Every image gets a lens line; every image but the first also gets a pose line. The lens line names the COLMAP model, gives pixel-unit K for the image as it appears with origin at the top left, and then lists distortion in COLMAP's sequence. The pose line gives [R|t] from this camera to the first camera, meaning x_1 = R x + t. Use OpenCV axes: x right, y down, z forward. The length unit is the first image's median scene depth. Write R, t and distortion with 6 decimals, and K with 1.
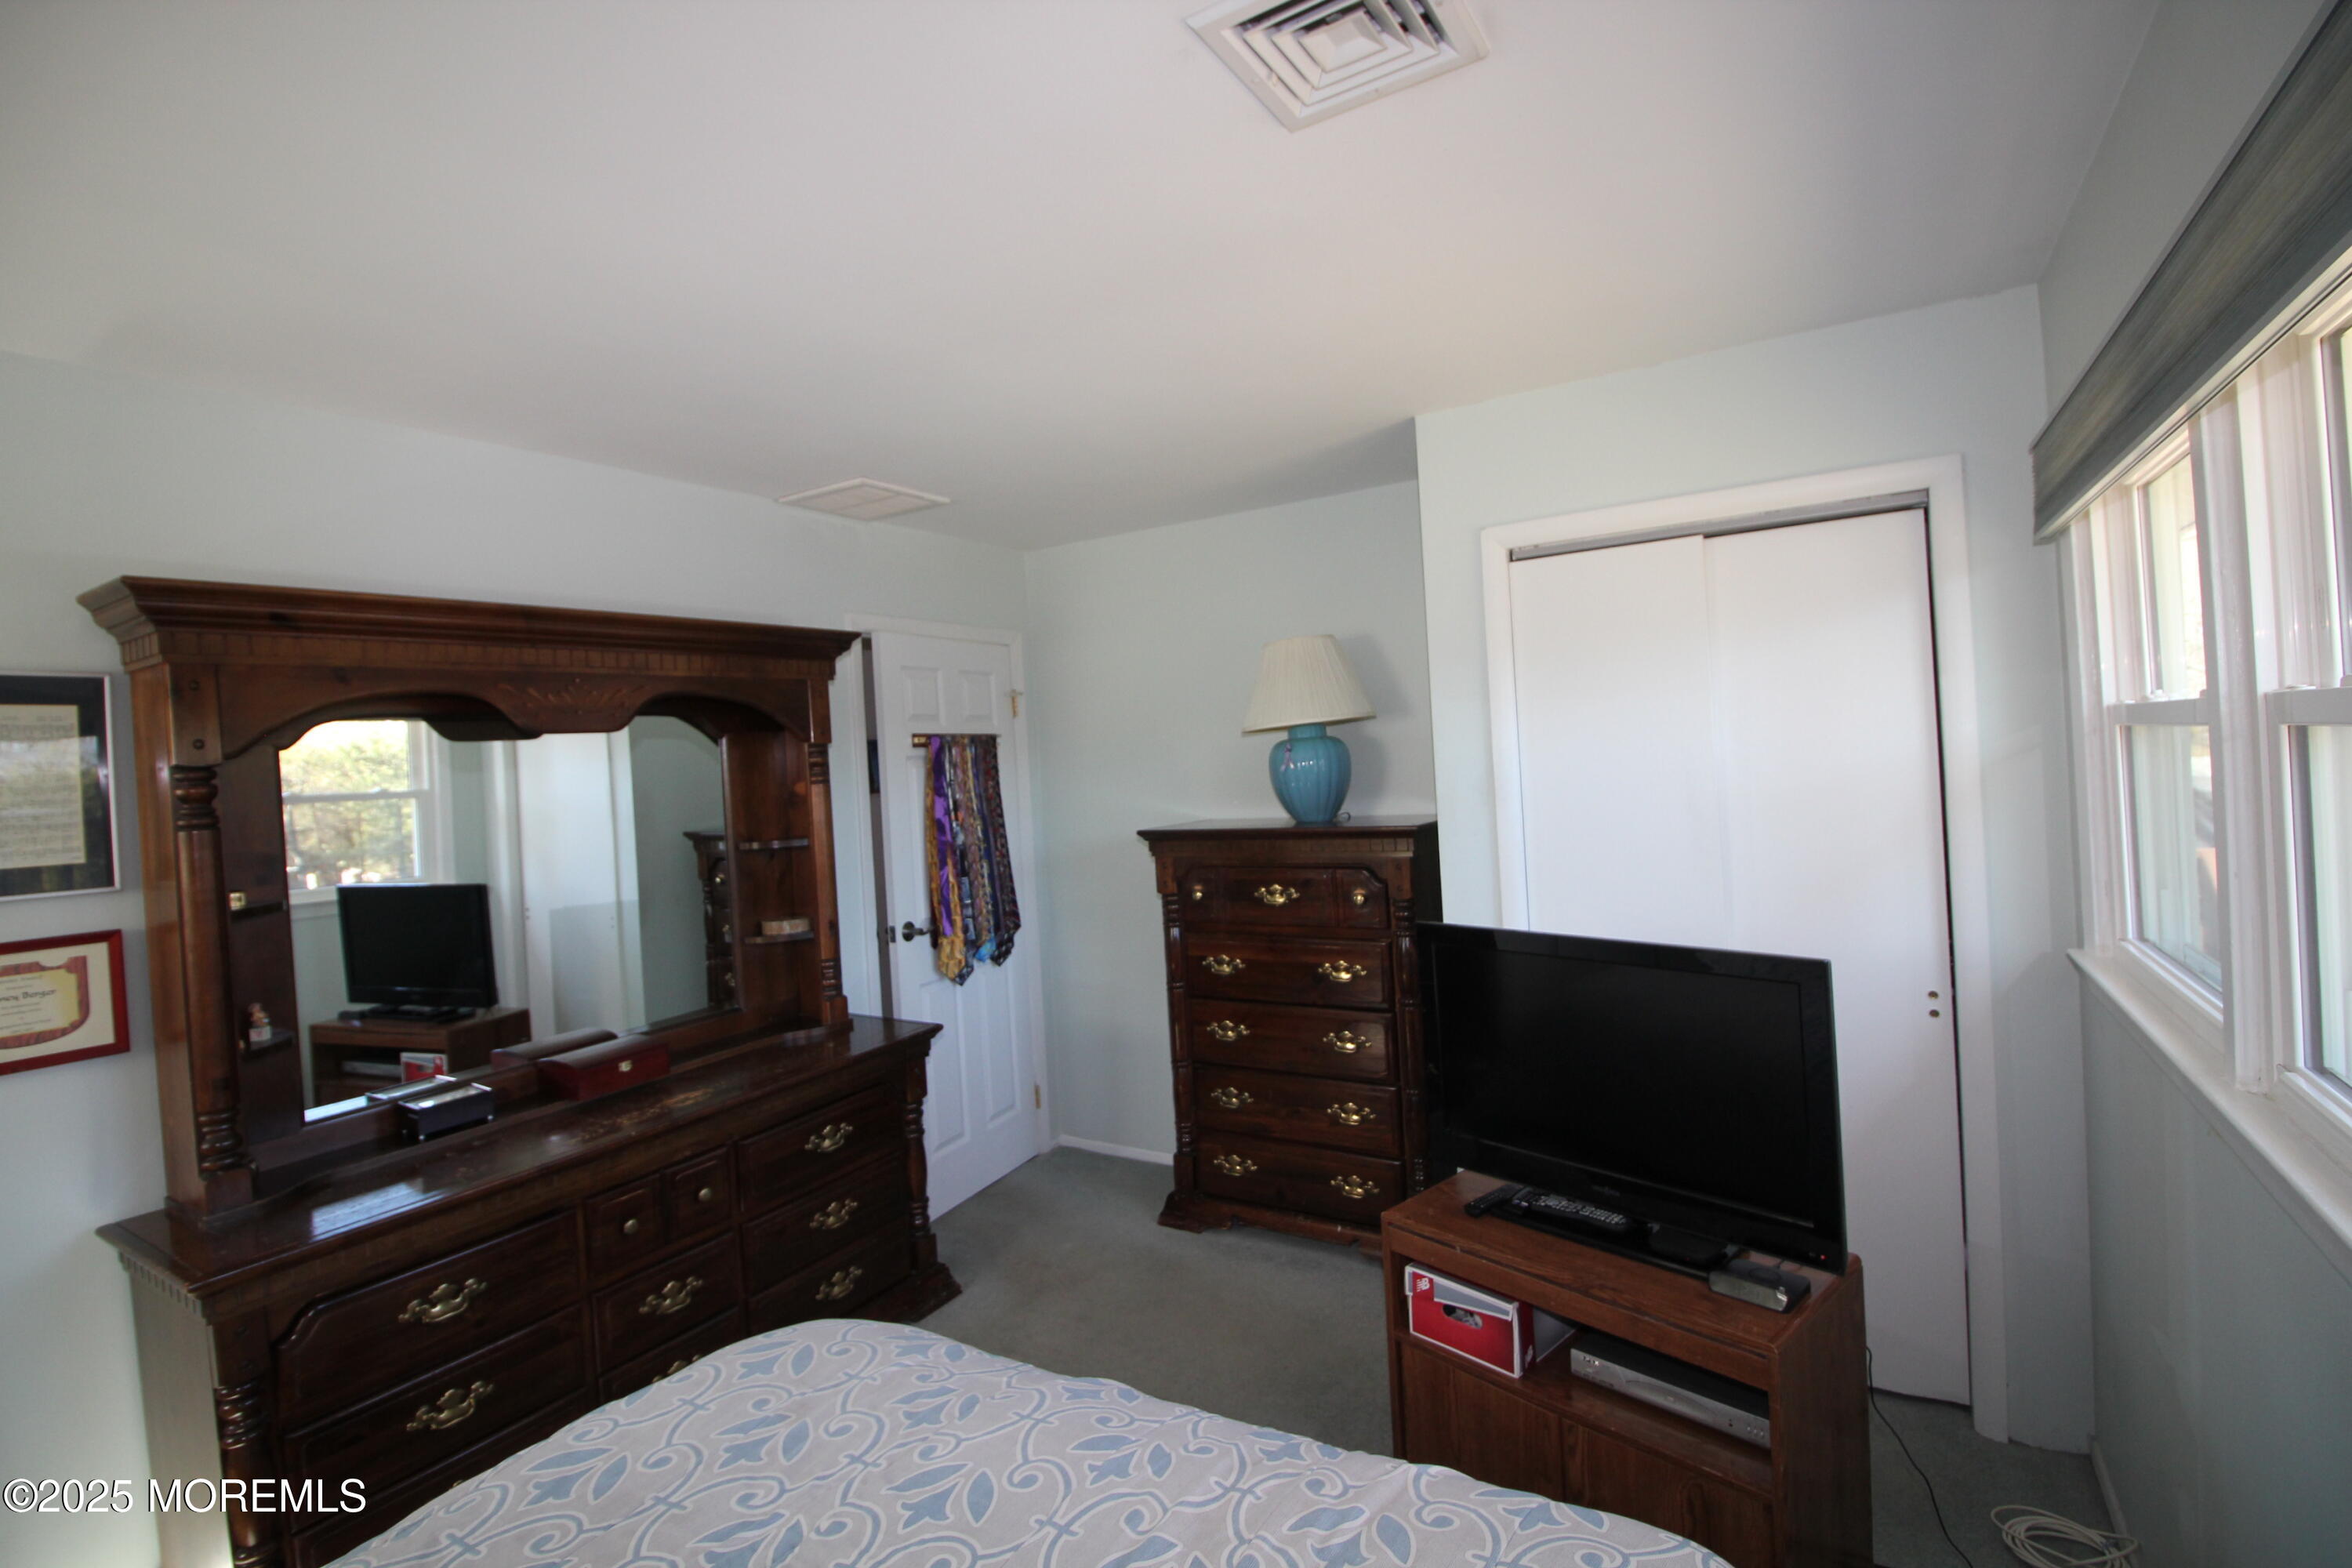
lens RADIAL K [[1102.2, 0, 1166.8], [0, 1102.2, 763.3], [0, 0, 1]] dist [-0.000705, -0.013534]
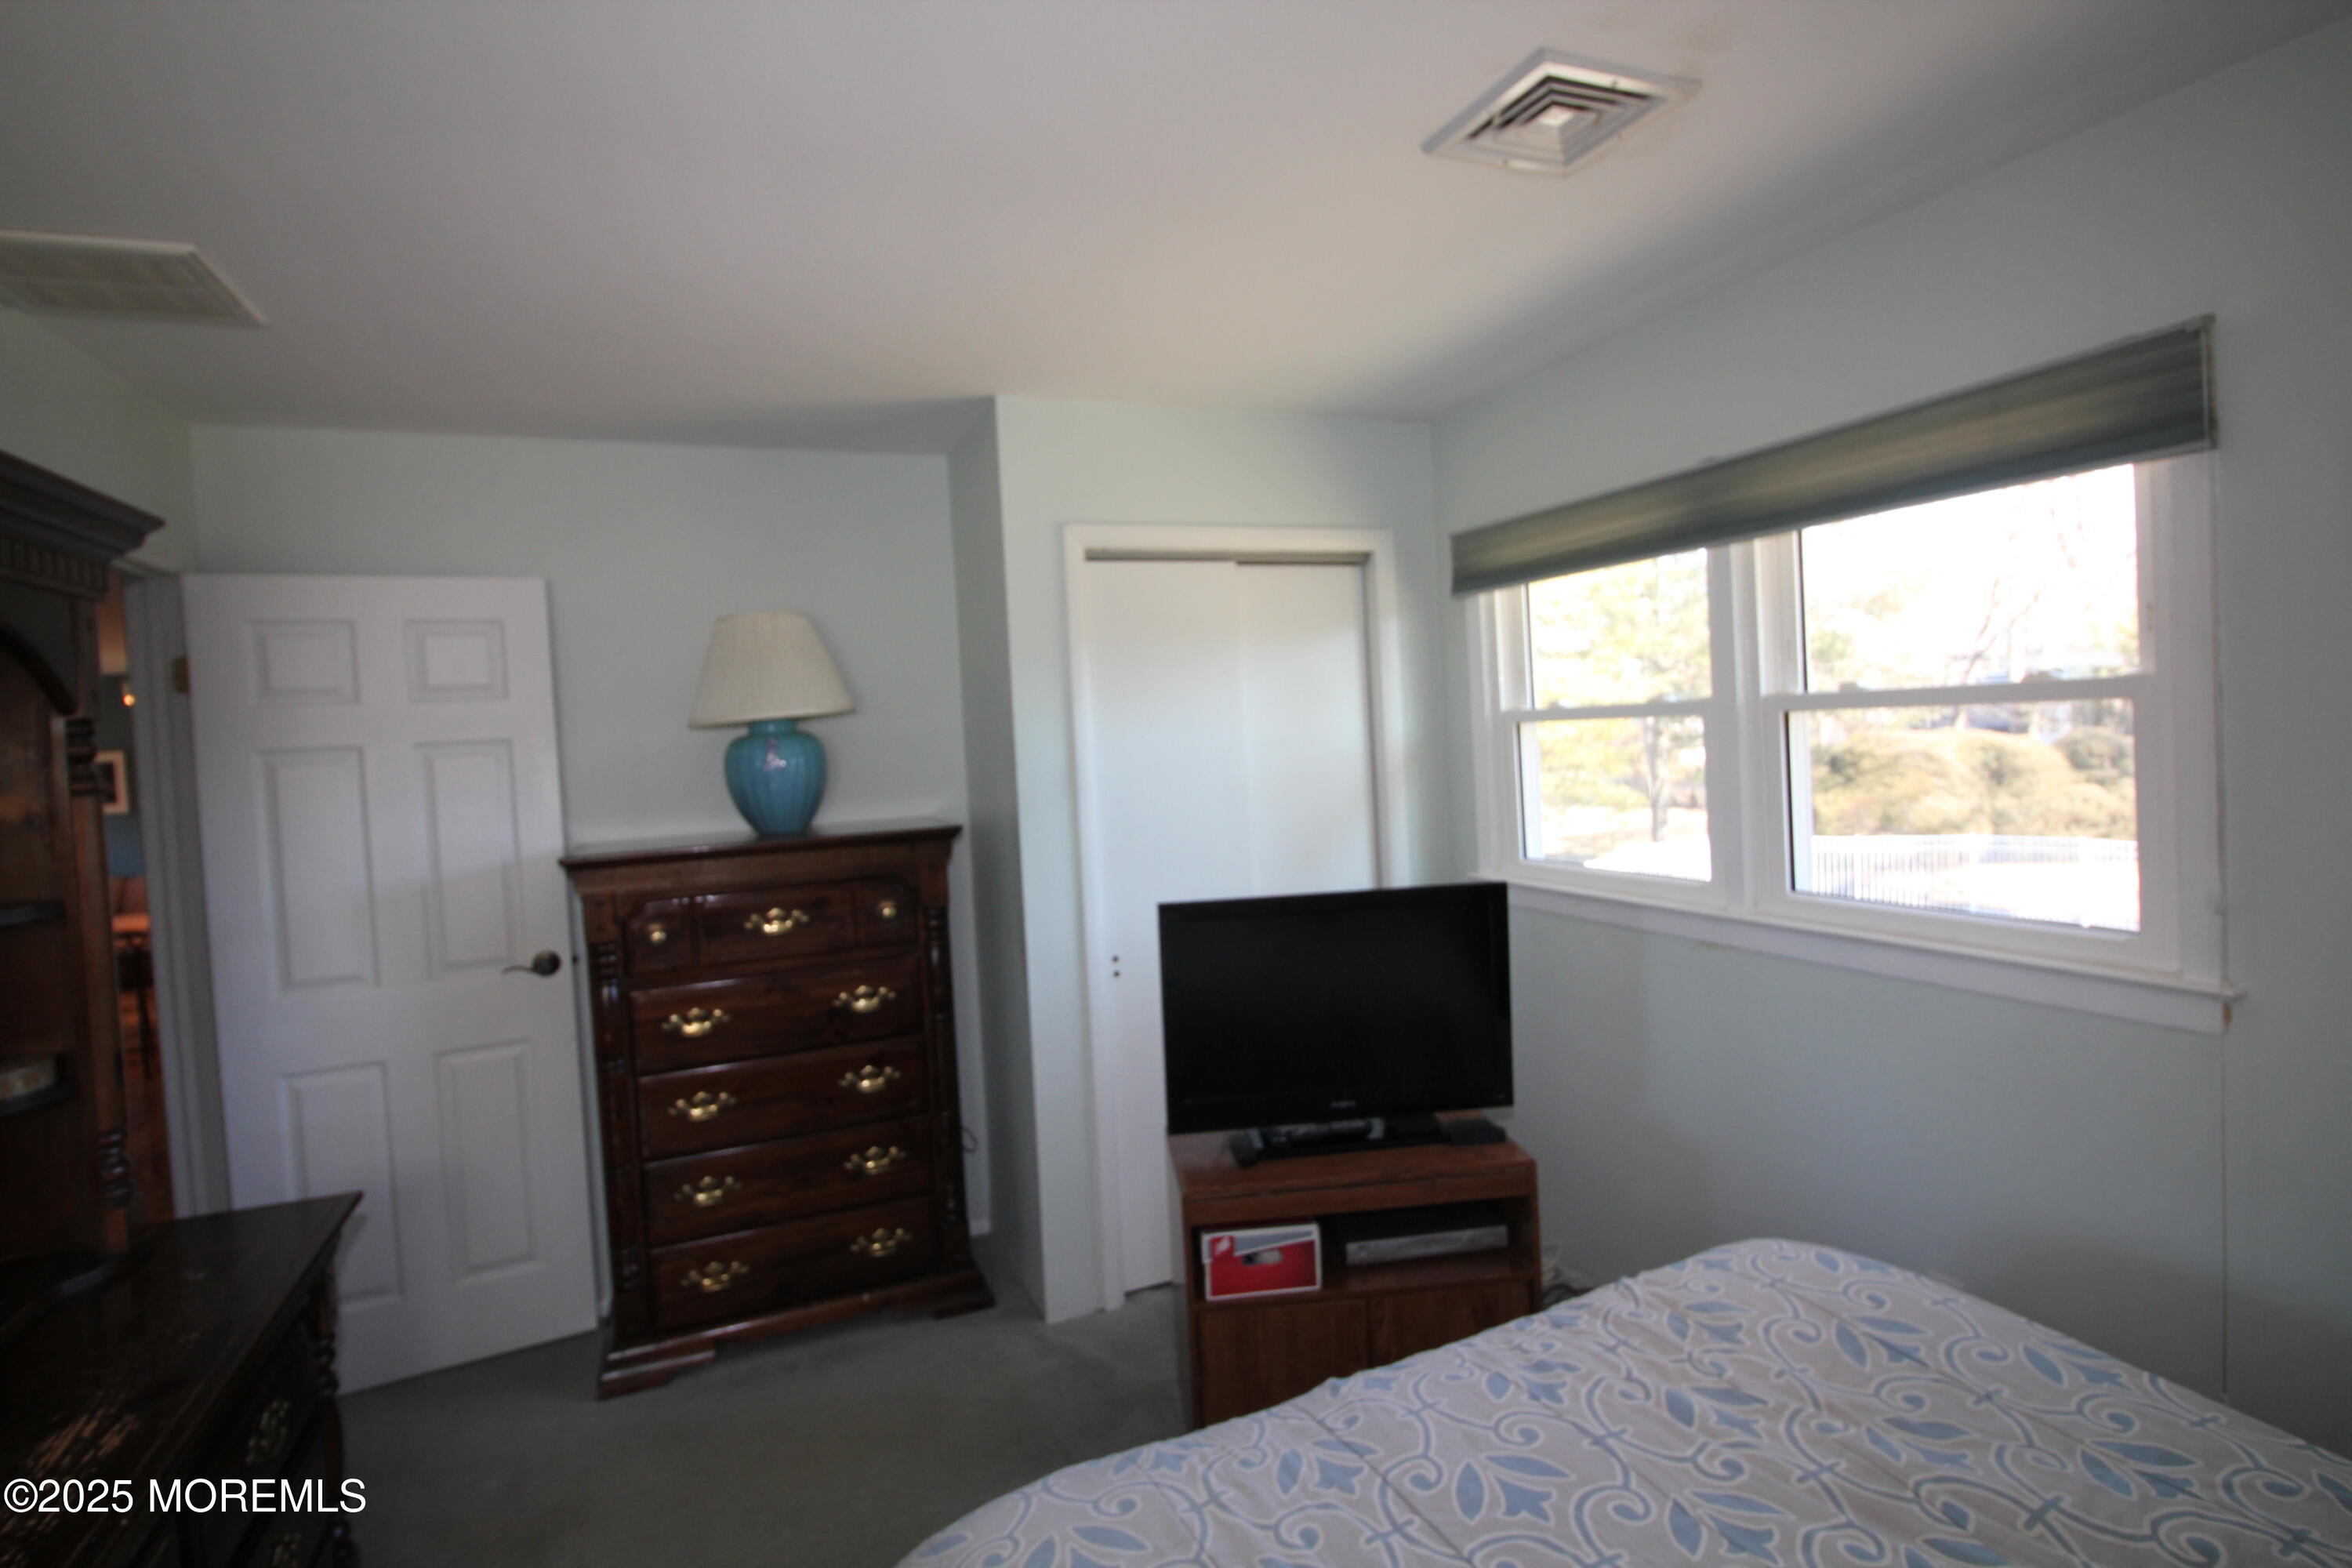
lens RADIAL K [[1194.1, 0, 1167.5], [0, 1194.1, 752.6], [0, 0, 1]] dist [-0.001004, -0.000021]
pose [[0.578529, 0.006221, 0.815638, -0.487904], [0.024095, 0.999404, -0.024713, 0.023531], [-0.815306, 0.033950, 0.578034, 0.253944]]
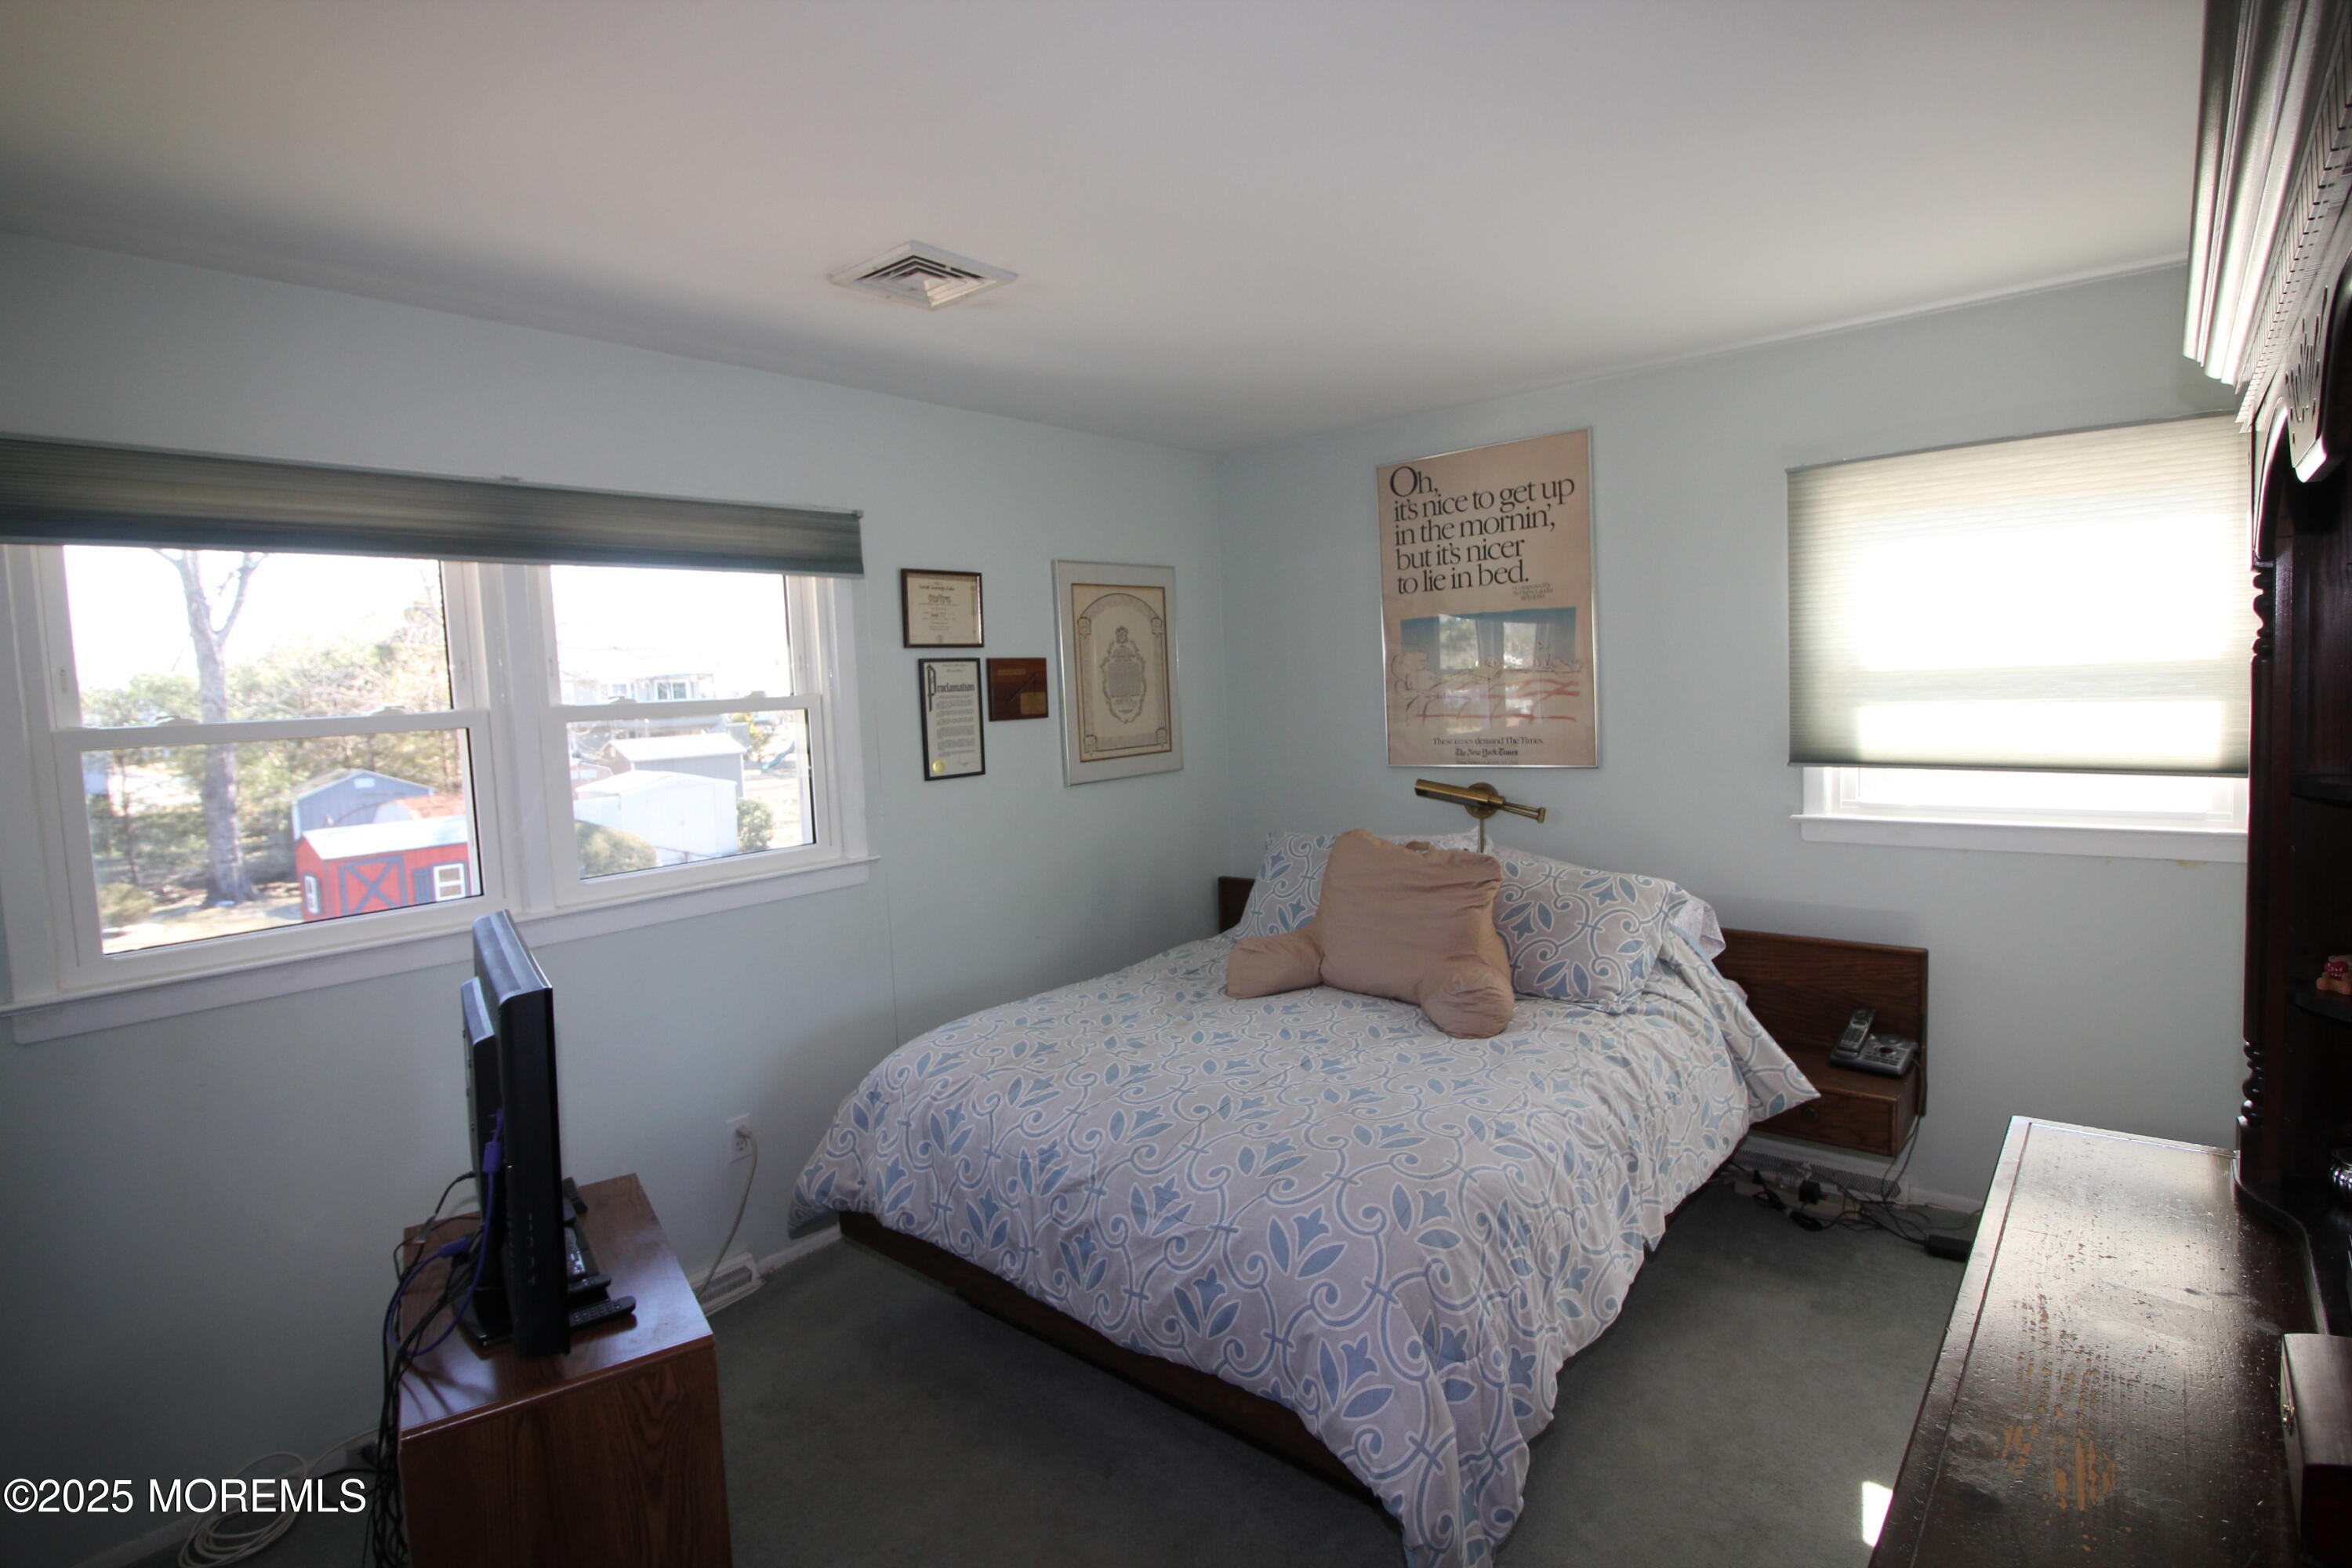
lens RADIAL K [[1102.2, 0, 1166.8], [0, 1102.2, 763.3], [0, 0, 1]] dist [-0.000705, -0.013534]
pose [[-0.979570, 0.090008, 0.179837, -0.199039], [0.101389, 0.993319, 0.055109, 0.019943], [-0.173675, 0.072217, -0.982152, 1.109859]]
